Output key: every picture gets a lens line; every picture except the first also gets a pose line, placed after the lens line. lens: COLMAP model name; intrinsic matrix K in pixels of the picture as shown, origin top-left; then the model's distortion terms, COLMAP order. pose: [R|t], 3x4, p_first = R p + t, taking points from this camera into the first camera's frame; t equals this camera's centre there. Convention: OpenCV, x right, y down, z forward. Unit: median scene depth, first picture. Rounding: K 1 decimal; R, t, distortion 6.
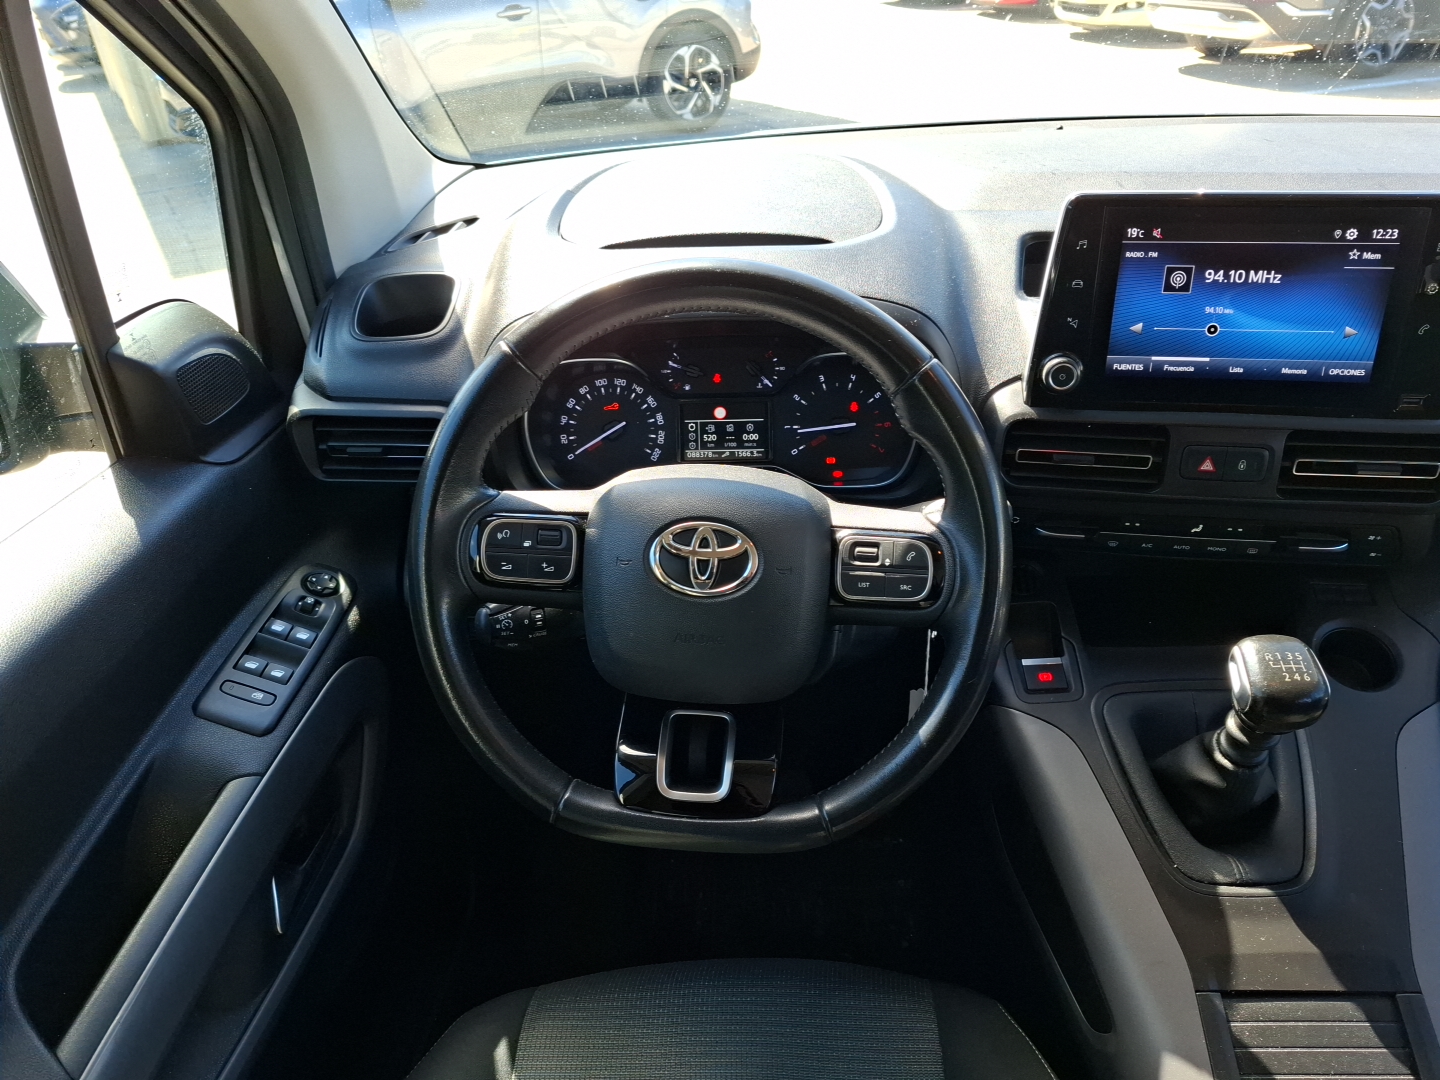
lens RADIAL K [[952.0, 0, 726.6], [0, 952.0, 543.9], [0, 0, 1]] dist [0.095716, -0.119231]
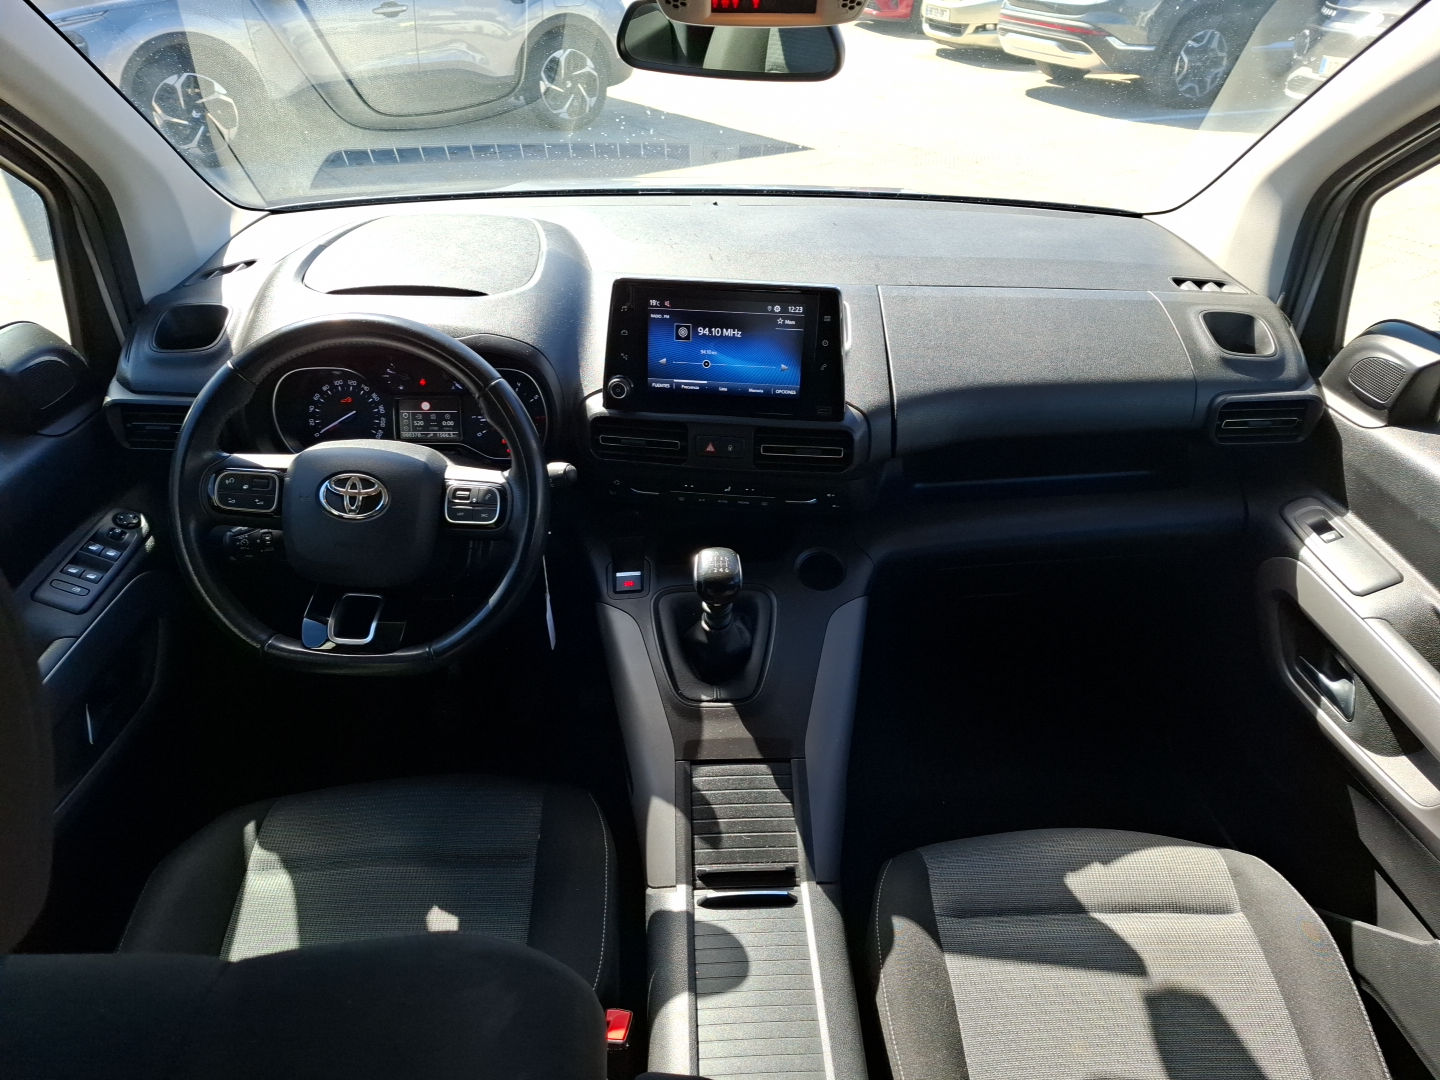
lens RADIAL K [[952.0, 0, 726.6], [0, 952.0, 543.9], [0, 0, 1]] dist [0.095716, -0.119231]
pose [[0.995699, 0.005366, 0.092491, 0.345294], [-0.006463, 0.999912, 0.011562, 0.055731], [-0.092421, -0.012110, 0.995646, -0.537668]]
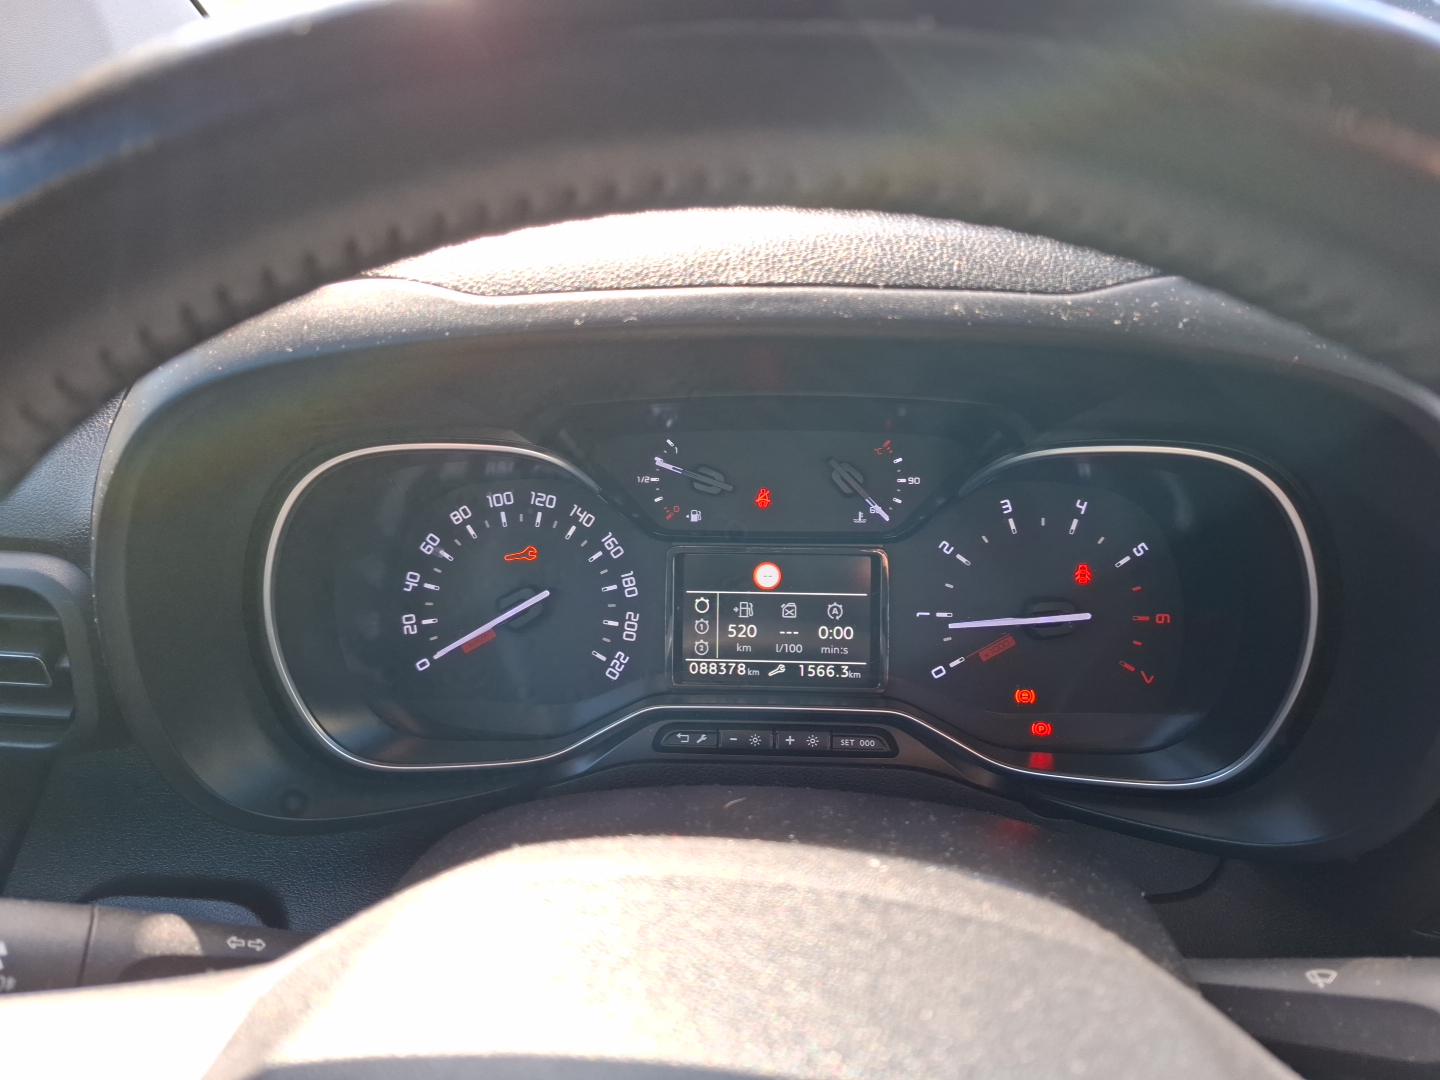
lens RADIAL K [[952.0, 0, 726.6], [0, 952.0, 543.9], [0, 0, 1]] dist [0.095716, -0.119231]
pose [[0.999235, 0.031678, -0.022949, -0.017712], [-0.034067, 0.993062, -0.112547, -0.113214], [0.019225, 0.113242, 0.993381, 0.624239]]
